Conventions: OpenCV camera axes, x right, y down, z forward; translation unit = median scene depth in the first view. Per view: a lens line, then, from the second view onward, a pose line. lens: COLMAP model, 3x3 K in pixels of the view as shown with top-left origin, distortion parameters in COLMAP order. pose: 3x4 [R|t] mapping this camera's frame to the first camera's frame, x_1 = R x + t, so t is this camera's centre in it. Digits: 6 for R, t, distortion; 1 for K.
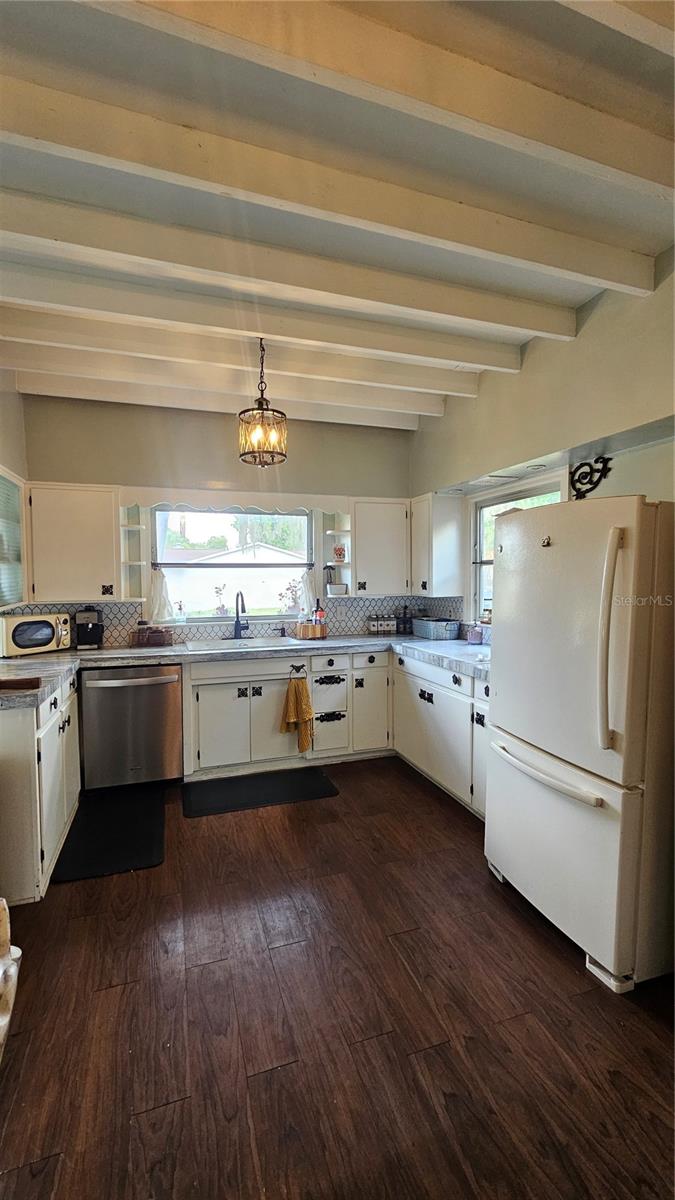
lens RADIAL K [[483.3, 0, 320.0], [0, 483.3, 602.8], [0, 0, 1]] dist [0.002040, -0.001179]
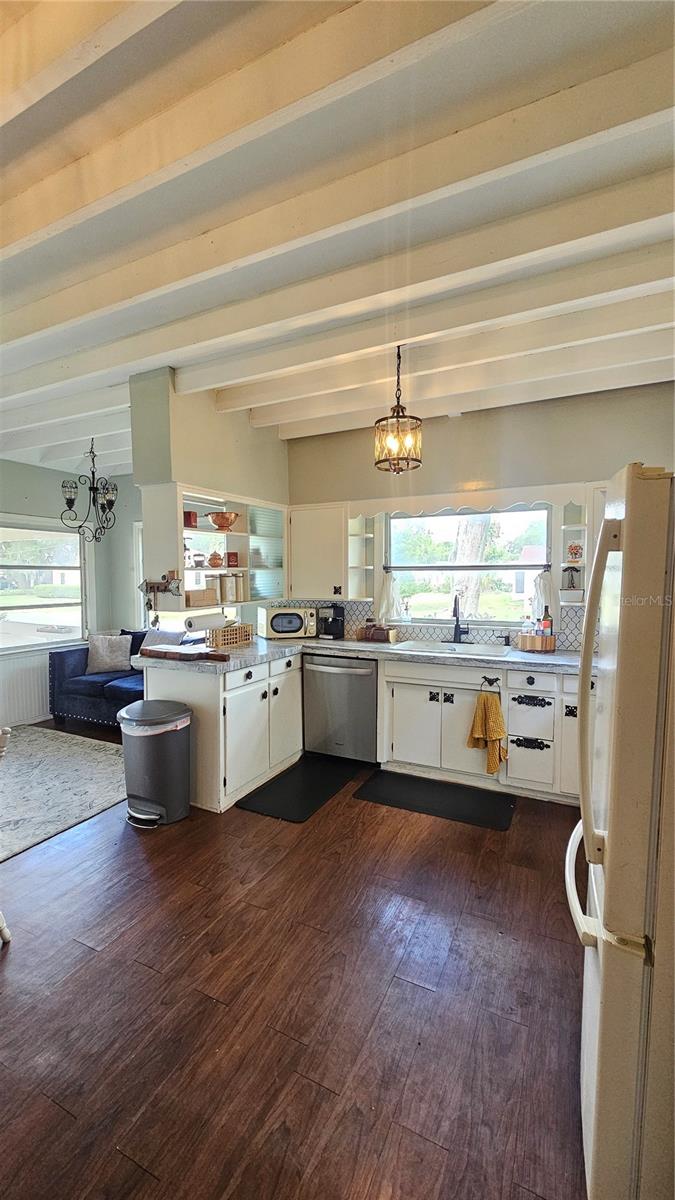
lens RADIAL K [[483.3, 0, 337.6], [0, 483.3, 602.4], [0, 0, 1]] dist [0.002040, -0.001179]
pose [[0.717261, 0.042187, -0.695527, 0.415778], [-0.038363, 0.999042, 0.021035, -0.023478], [0.695748, 0.011595, 0.718192, 0.156421]]
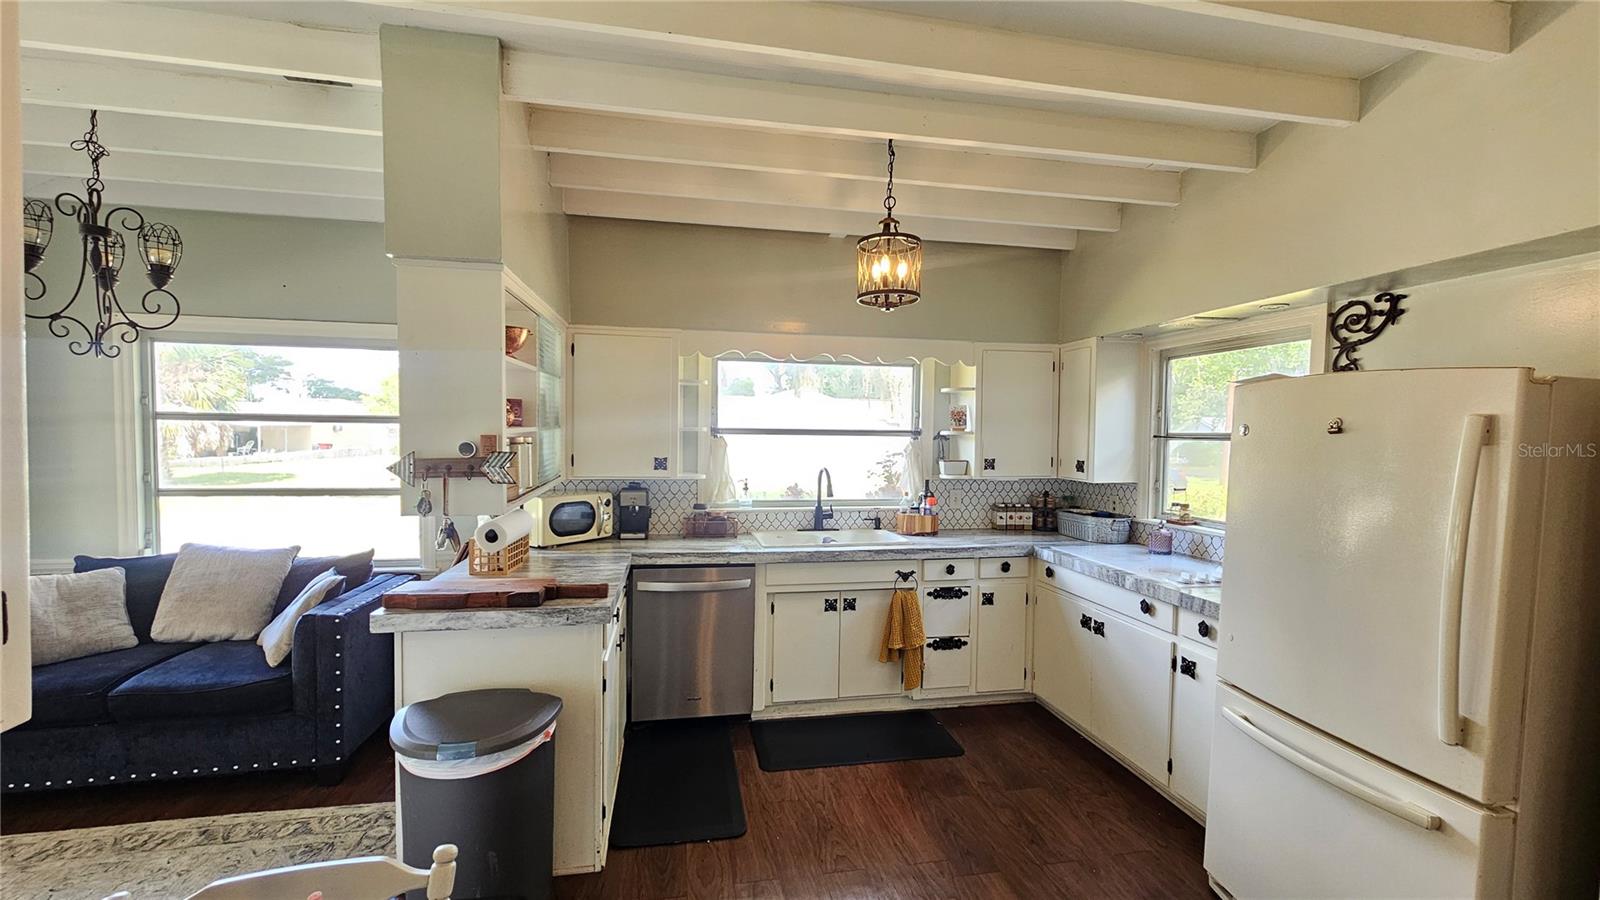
lens RADIAL K [[644.4, 0, 793.6], [0, 644.4, 460.9], [0, 0, 1]] dist [0.002040, -0.001179]
pose [[0.992227, 0.025450, -0.121810, -0.110335], [-0.026619, 0.999614, -0.007979, -0.030491], [0.121560, 0.011159, 0.992521, 0.000387]]
